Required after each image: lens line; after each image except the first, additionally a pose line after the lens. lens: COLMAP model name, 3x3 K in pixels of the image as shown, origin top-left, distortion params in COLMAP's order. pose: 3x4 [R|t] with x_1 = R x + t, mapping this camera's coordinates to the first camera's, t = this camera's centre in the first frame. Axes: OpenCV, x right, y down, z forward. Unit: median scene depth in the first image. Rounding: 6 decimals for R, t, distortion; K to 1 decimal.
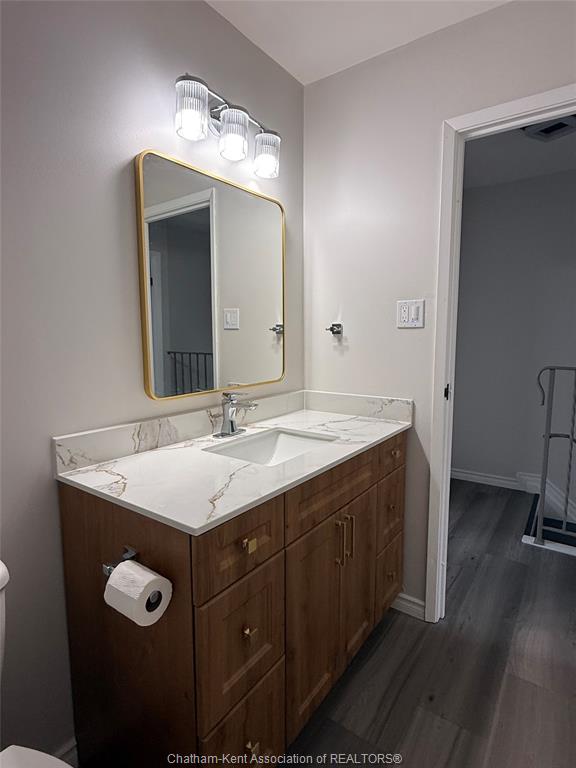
lens RADIAL K [[428.3, 0, 288.4], [0, 428.3, 383.5], [0, 0, 1]] dist [0.000687, 0.001320]
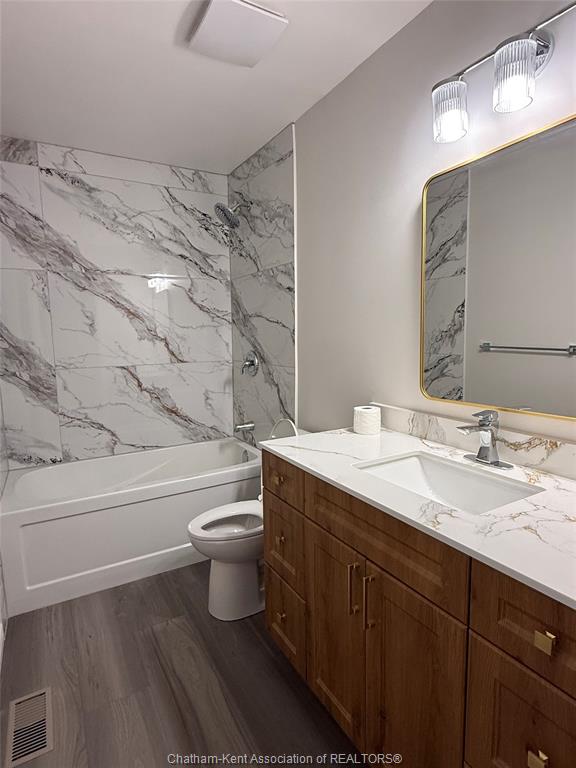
lens RADIAL K [[428.3, 0, 289.4], [0, 428.3, 383.2], [0, 0, 1]] dist [0.000687, 0.001320]
pose [[-0.411257, 0.117958, -0.903855, 0.860272], [-0.090087, 0.981477, 0.169078, -0.157145], [0.907057, 0.150960, -0.393013, 1.104016]]
